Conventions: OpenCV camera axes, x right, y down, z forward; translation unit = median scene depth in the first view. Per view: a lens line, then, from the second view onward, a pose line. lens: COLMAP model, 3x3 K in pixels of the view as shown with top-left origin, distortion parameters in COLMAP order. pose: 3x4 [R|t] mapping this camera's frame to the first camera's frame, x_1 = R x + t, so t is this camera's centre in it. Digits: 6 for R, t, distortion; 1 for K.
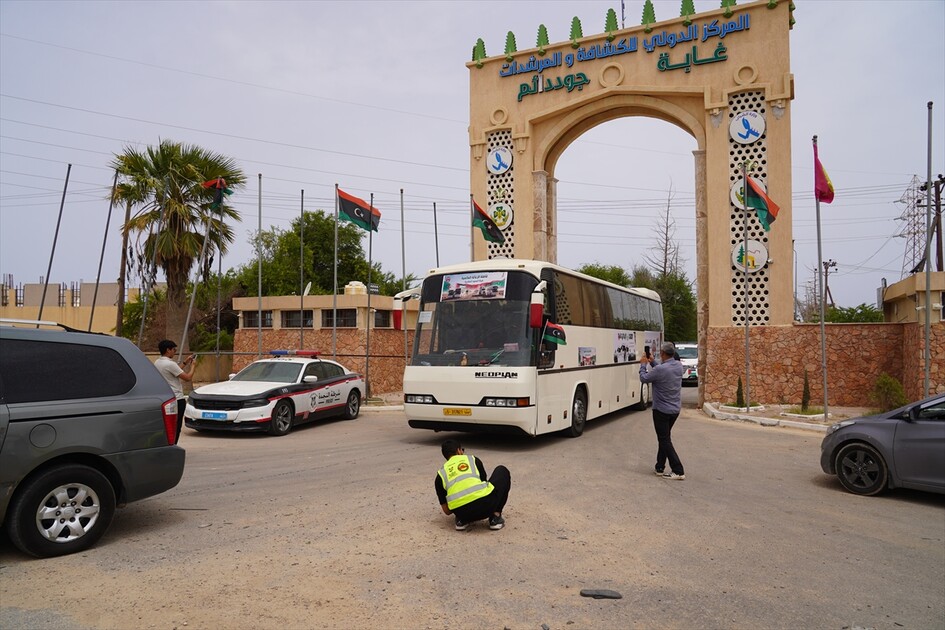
lens RADIAL K [[632.5, 0, 479.8], [0, 632.5, 318.8], [0, 0, 1]] dist [-0.012006, -0.005021]
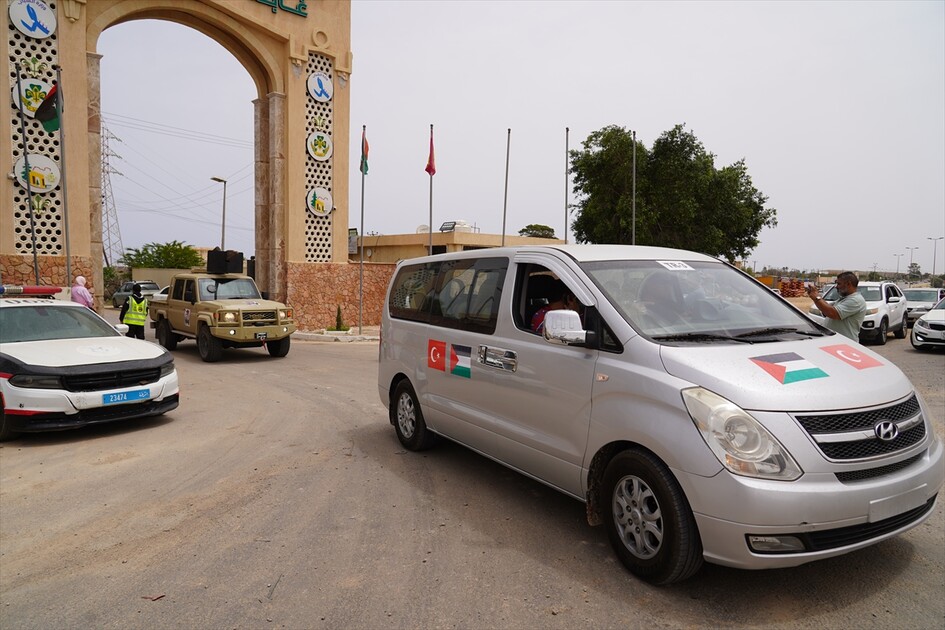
lens RADIAL K [[676.2, 0, 473.8], [0, 676.2, 311.2], [0, 0, 1]] dist [-0.003275, 0.003624]
pose [[0.318382, -0.046675, 0.946813, -0.586992], [-0.043630, 0.997007, 0.063820, 0.007999], [-0.946958, -0.061629, 0.315393, 0.295137]]
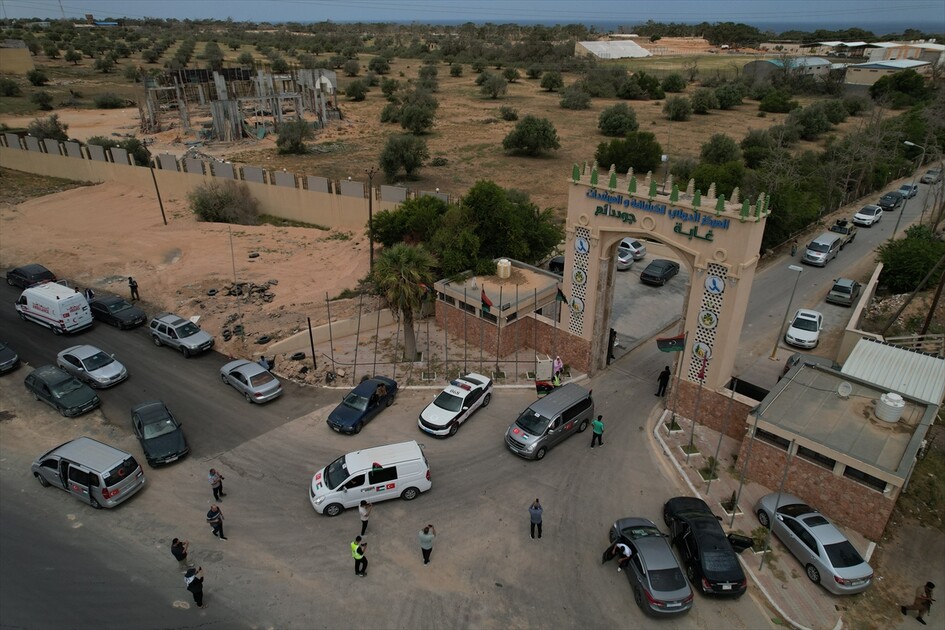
lens RADIAL K [[612.3, 0, 472.5], [0, 612.3, 315.0], [0, 0, 1]] dist [-0.005545, -0.000608]
pose [[0.950490, 0.146335, -0.274144, 0.239968], [-0.000946, 0.883545, 0.468345, -0.893366], [0.310754, -0.444898, 0.839939, -0.552578]]
